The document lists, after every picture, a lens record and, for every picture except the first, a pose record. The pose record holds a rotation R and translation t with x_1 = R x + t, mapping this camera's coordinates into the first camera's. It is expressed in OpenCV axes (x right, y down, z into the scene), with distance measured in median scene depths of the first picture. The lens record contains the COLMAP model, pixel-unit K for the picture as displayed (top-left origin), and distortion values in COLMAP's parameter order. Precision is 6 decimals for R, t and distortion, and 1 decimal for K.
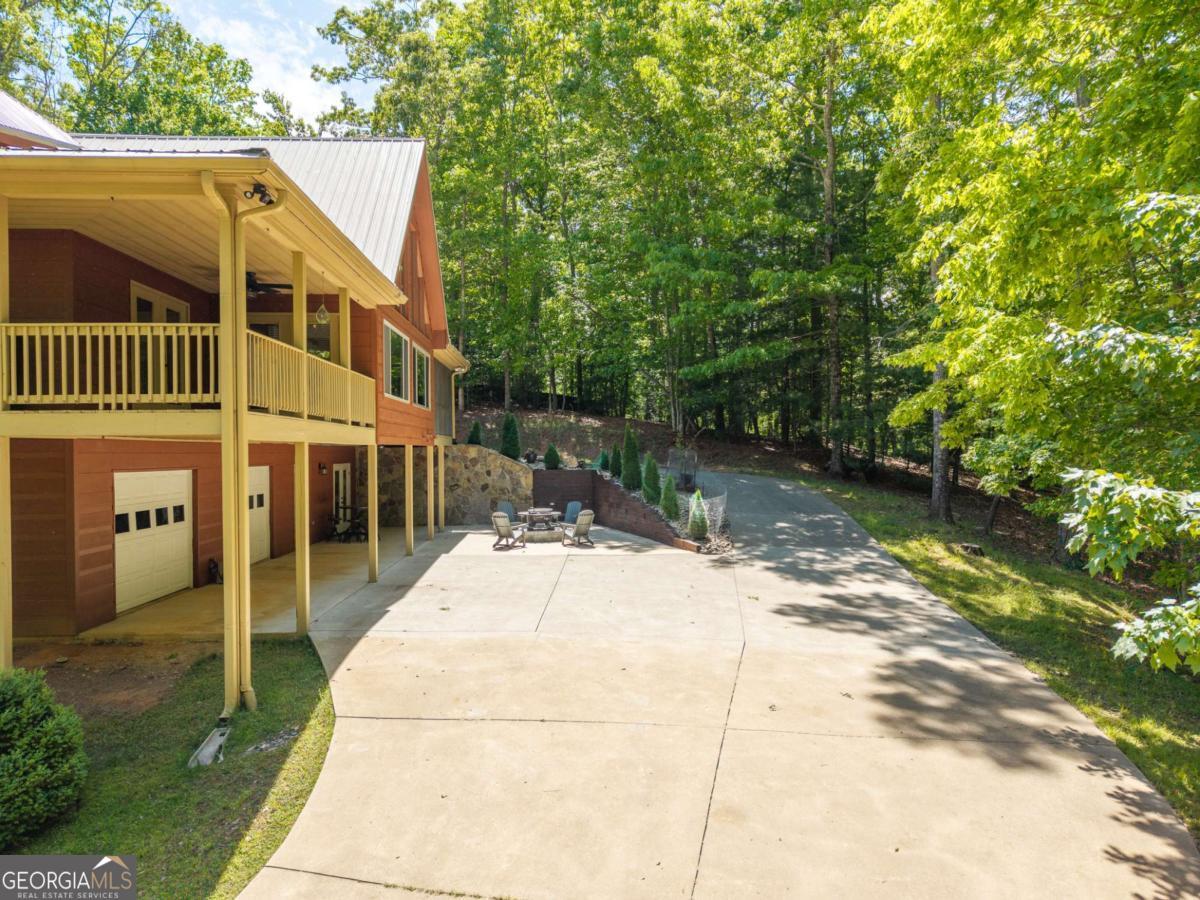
lens RADIAL K [[799.3, 0, 600.5], [0, 799.3, 455.3], [0, 0, 1]] dist [0.030594, -0.034045]
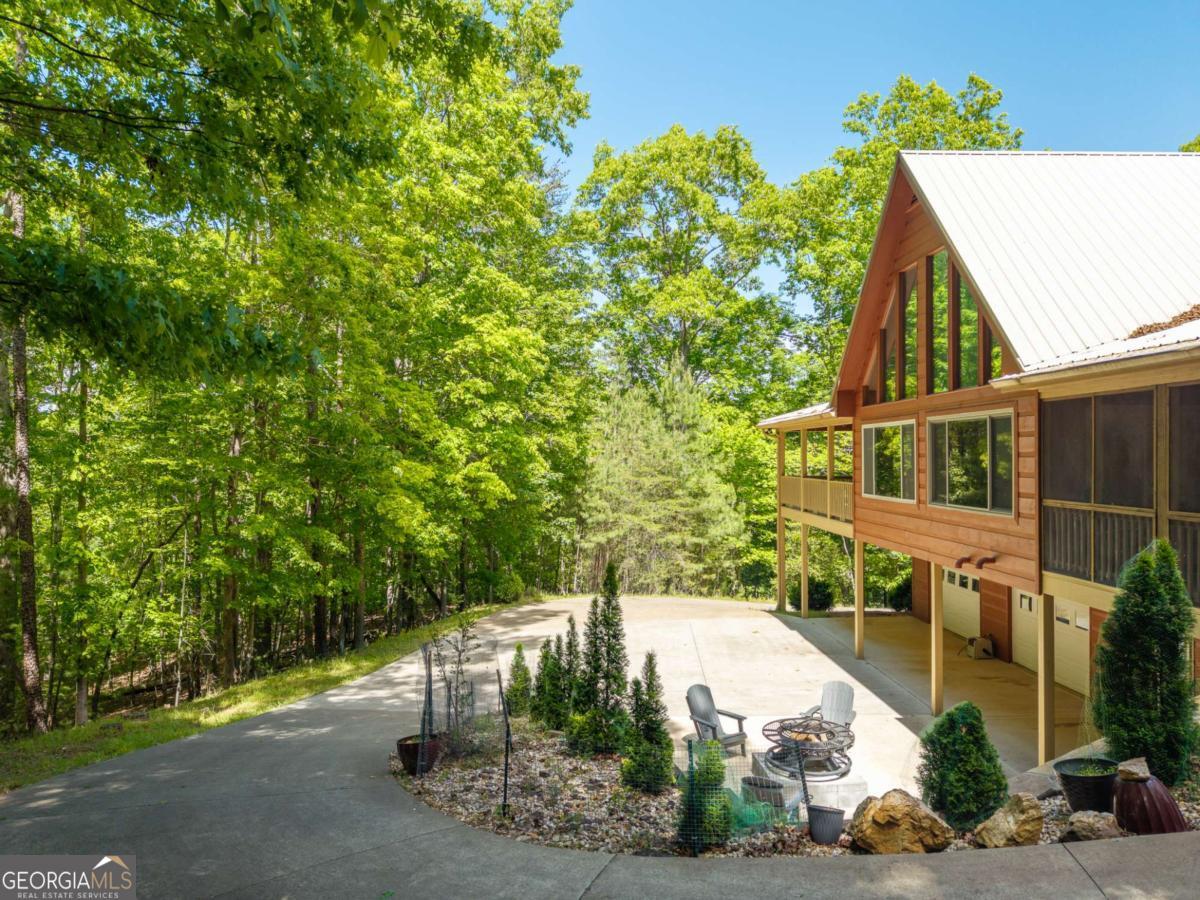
lens RADIAL K [[799.3, 0, 600.5], [0, 799.3, 455.3], [0, 0, 1]] dist [0.030594, -0.034045]
pose [[-0.999429, 0.014886, 0.030325, 0.080561], [0.015066, 0.999870, 0.005733, -0.235668], [-0.030236, 0.006186, -0.999524, 3.487940]]
